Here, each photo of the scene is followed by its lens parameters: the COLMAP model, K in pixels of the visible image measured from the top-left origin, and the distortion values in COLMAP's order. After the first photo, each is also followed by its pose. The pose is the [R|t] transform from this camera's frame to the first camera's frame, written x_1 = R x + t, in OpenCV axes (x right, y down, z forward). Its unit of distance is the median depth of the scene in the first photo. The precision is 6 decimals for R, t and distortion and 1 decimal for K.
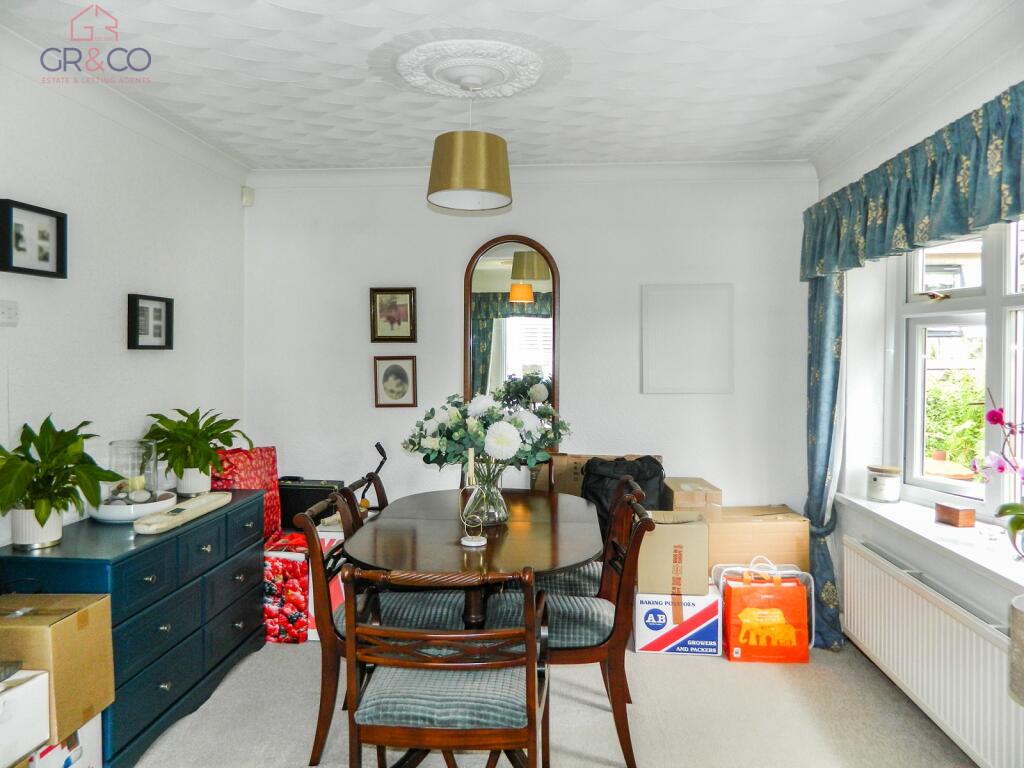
lens RADIAL K [[764.4, 0, 511.3], [0, 764.4, 356.4], [0, 0, 1]] dist [-0.002266, 0.002602]
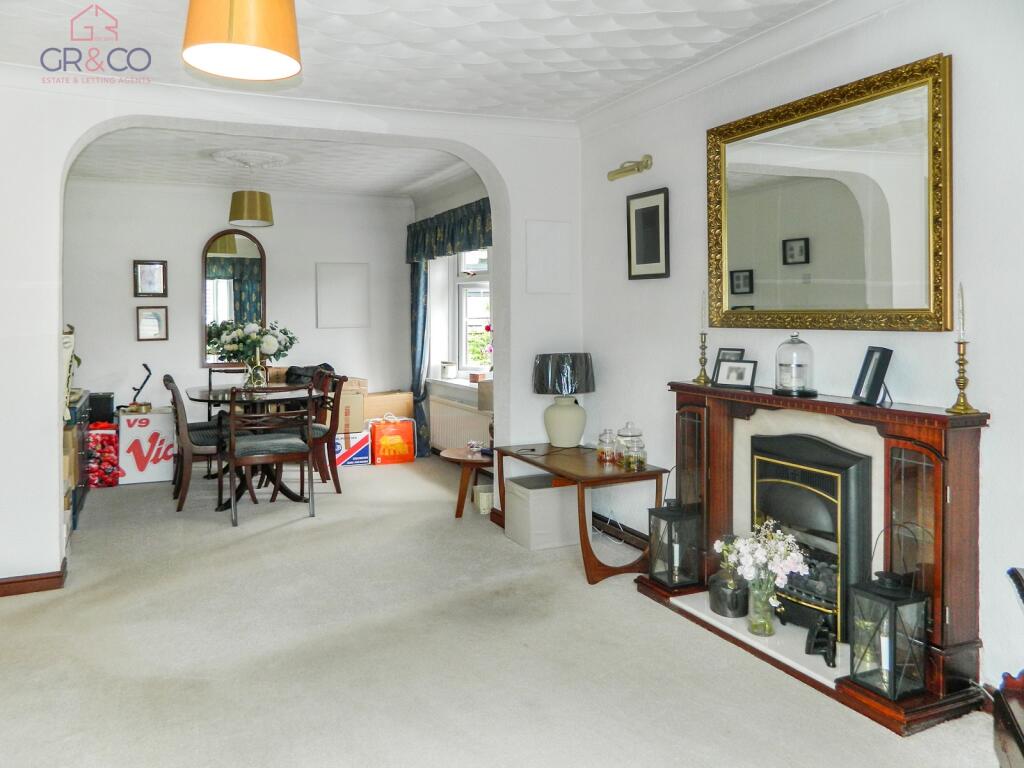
lens RADIAL K [[764.4, 0, 511.3], [0, 764.4, 356.4], [0, 0, 1]] dist [-0.002266, 0.002602]
pose [[0.873595, -0.035862, 0.485331, -0.319929], [0.011181, 0.998497, 0.053655, 0.030388], [-0.486525, -0.041446, 0.872683, -0.783563]]
